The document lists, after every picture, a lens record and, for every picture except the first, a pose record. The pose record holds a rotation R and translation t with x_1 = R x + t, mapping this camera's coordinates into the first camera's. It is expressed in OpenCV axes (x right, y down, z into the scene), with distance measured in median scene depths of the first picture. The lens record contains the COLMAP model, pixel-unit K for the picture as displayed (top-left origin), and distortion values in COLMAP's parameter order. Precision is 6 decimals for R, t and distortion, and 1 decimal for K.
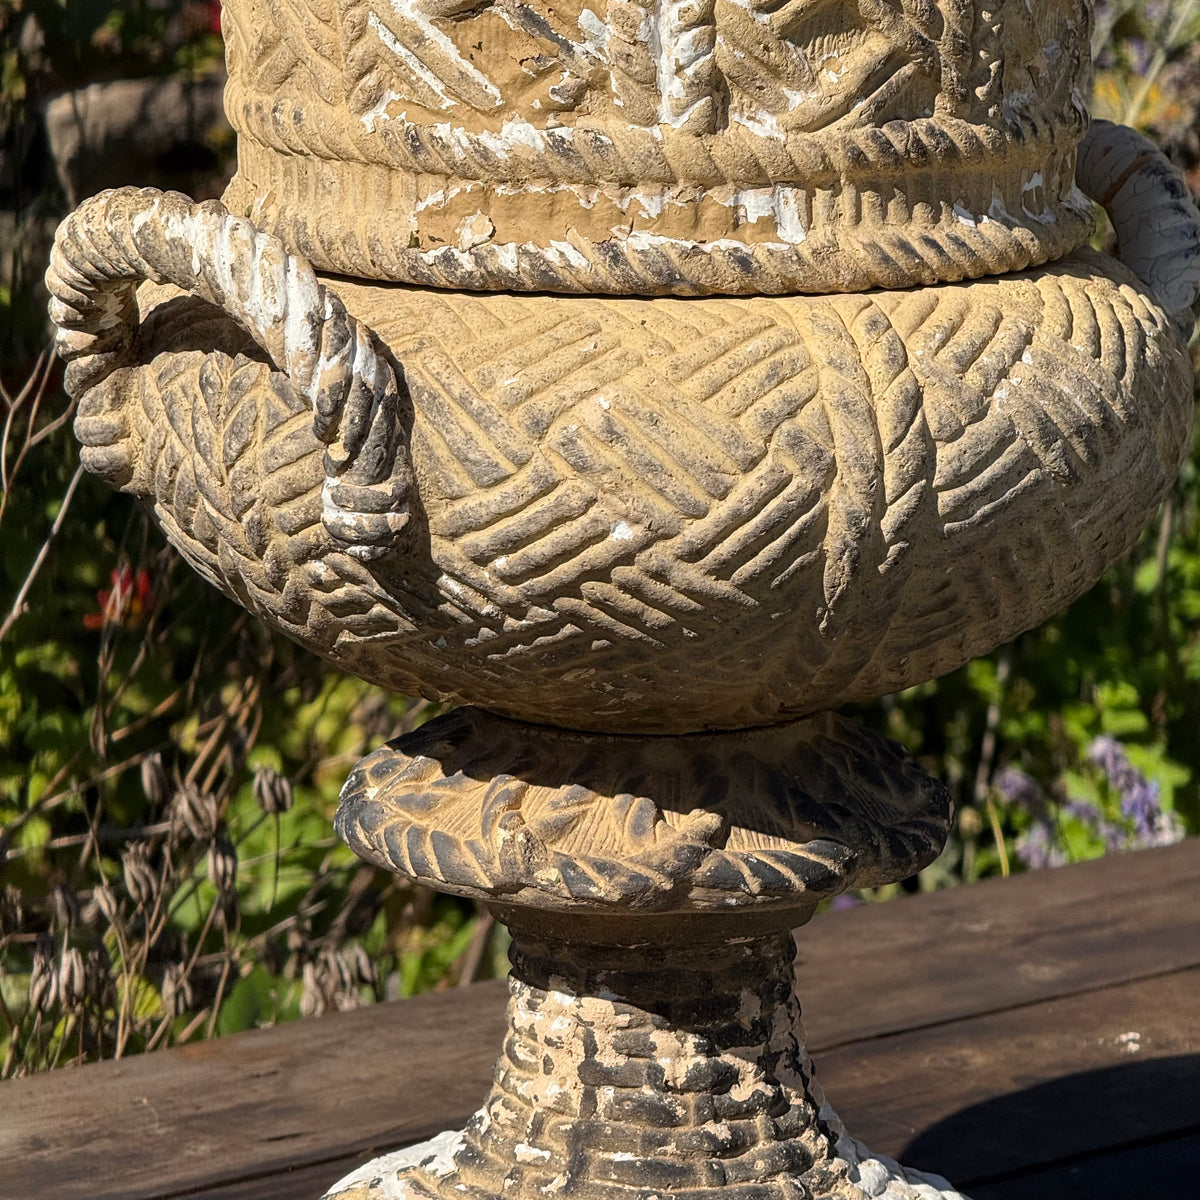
lens RADIAL K [[5758.0, 0, 612.9], [0, 5758.0, 623.6], [0, 0, 1]] dist [0.253888, 0.000000]
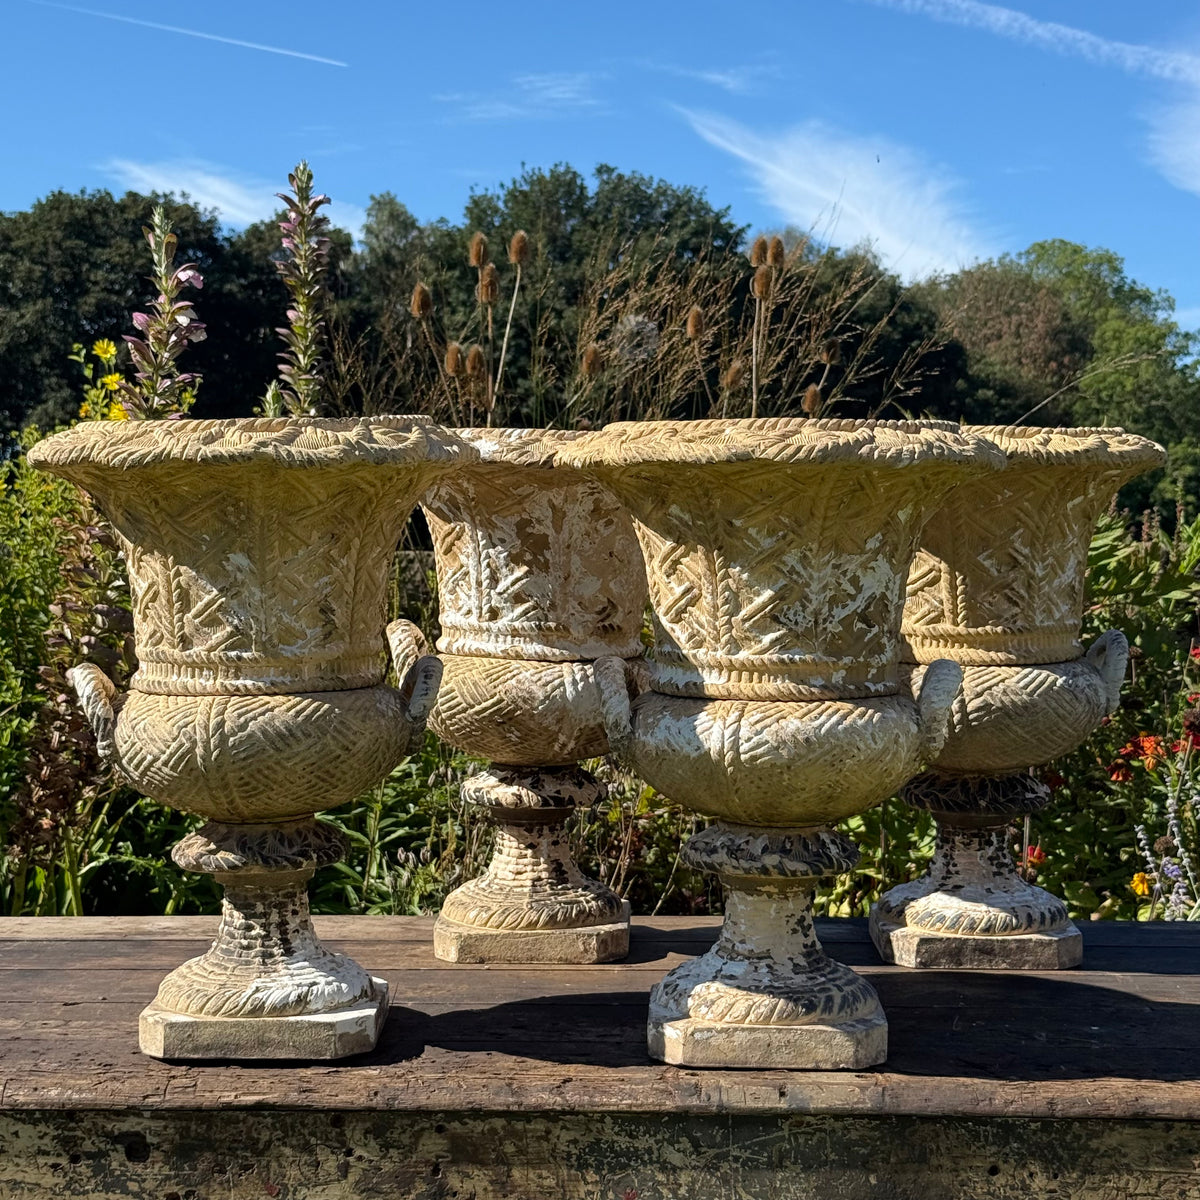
lens RADIAL K [[2284.5, 0, 569.2], [0, 2284.5, 589.9], [0, 0, 1]] dist [0.136551, 0.000000]
pose [[0.717345, 0.022615, -0.696351, 1.346321], [-0.117241, 0.989139, -0.088652, -0.025293], [0.686783, 0.145235, 0.712205, 0.170355]]
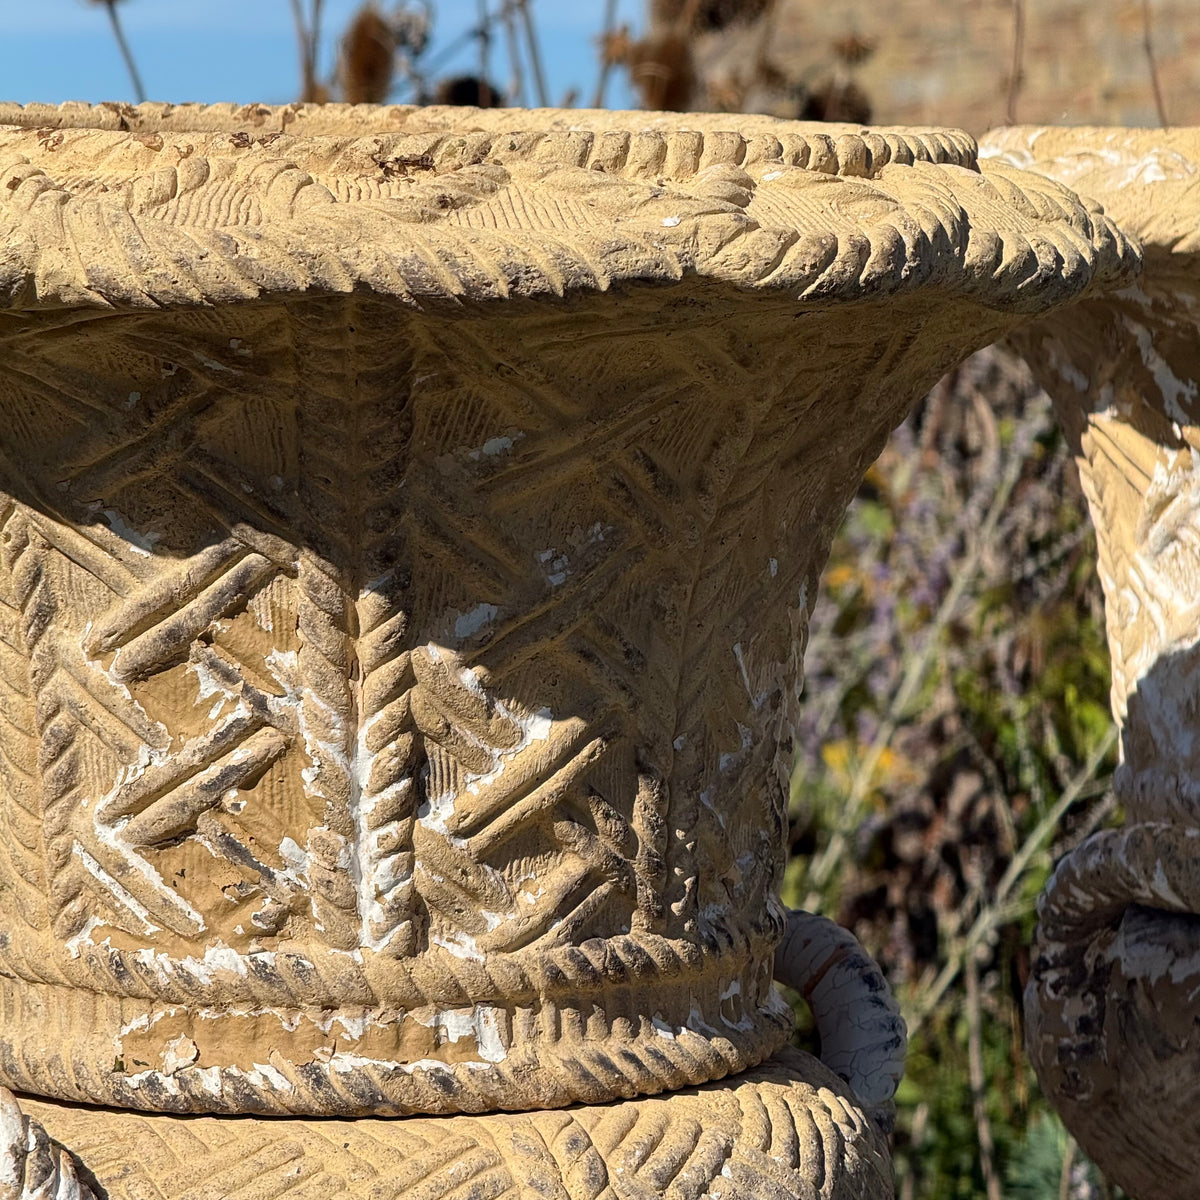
lens RADIAL K [[5758.0, 0, 578.2], [0, 5758.0, 637.1], [0, 0, 1]] dist [0.253888, 0.000000]
pose [[0.999262, -0.012183, 0.036425, 0.009905], [0.015844, 0.994663, -0.101957, -0.036162], [-0.034989, 0.102459, 0.994122, -0.016048]]
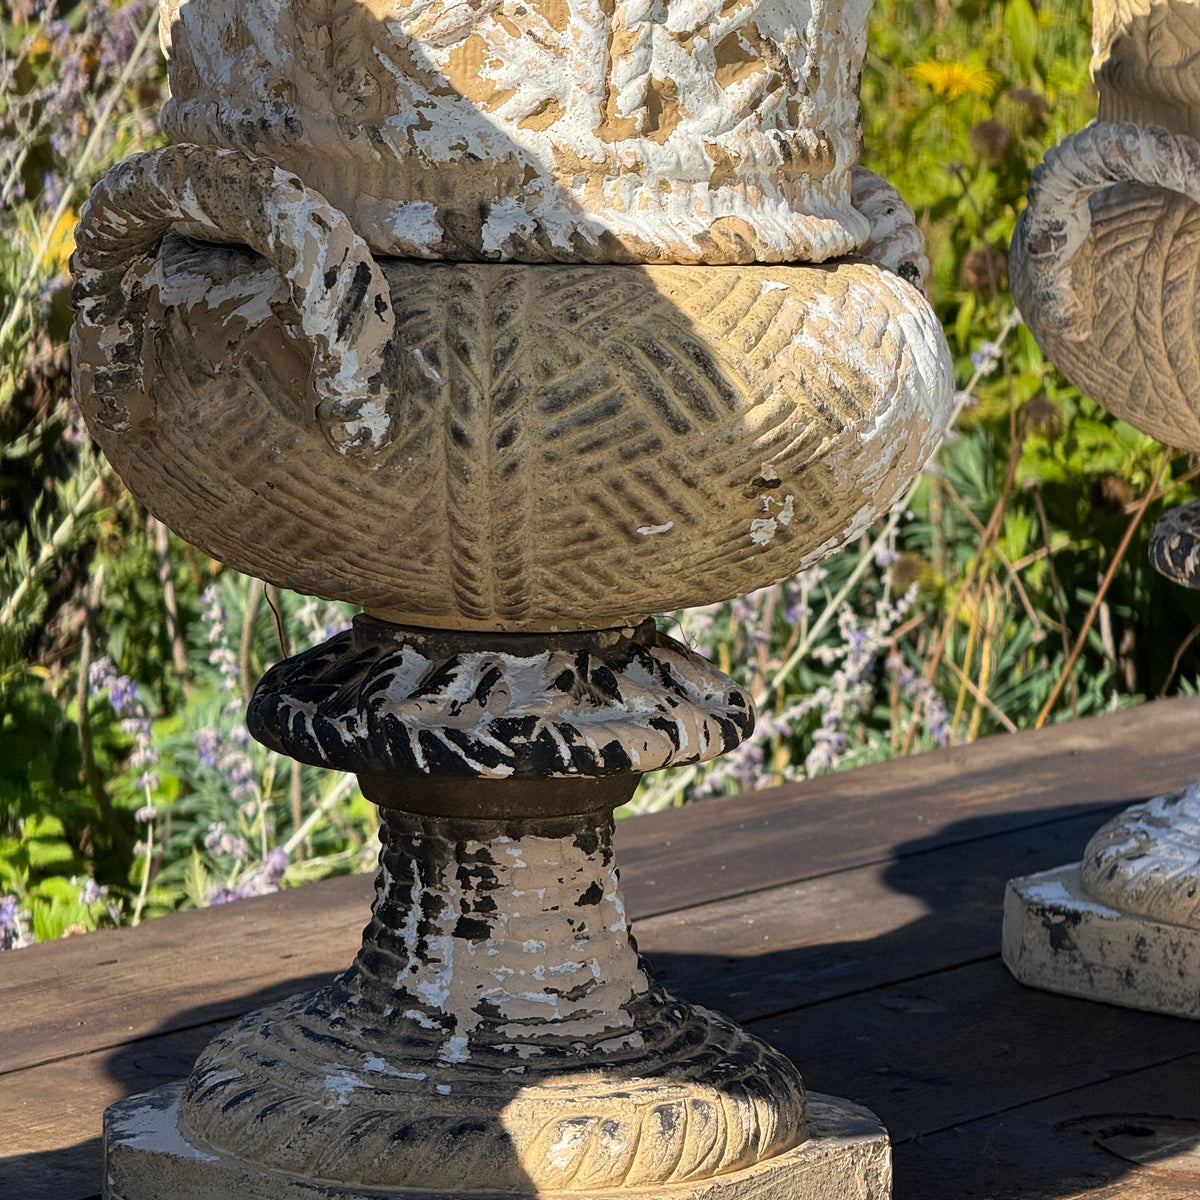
lens RADIAL K [[5758.0, 0, 598.5], [0, 5758.0, 607.6], [0, 0, 1]] dist [0.253888, 0.000000]
pose [[0.986601, -0.017469, 0.162216, 0.063461], [0.022241, 0.999370, -0.027652, 0.012657], [-0.161631, 0.030889, 0.986368, -0.002070]]
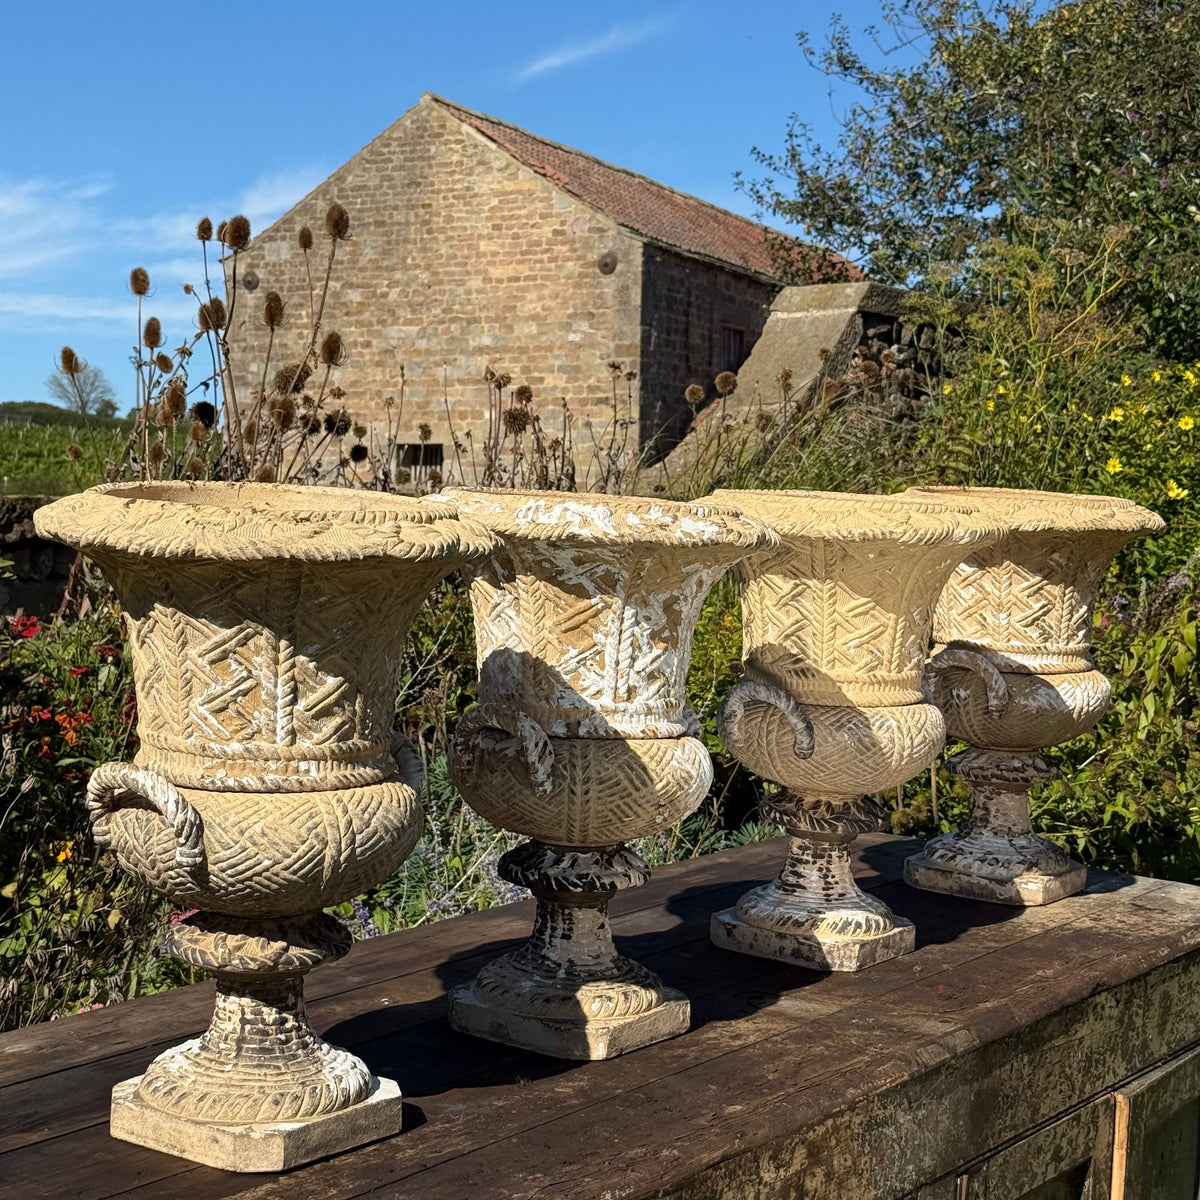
lens RADIAL K [[2244.9, 0, 595.4], [0, 2244.9, 605.1], [0, 0, 1]] dist [0.150934, 0.000000]
pose [[0.976320, 0.012372, 0.215979, -0.096648], [0.007608, 0.995782, -0.091435, -0.042933], [-0.216200, 0.090913, 0.972107, -0.363566]]
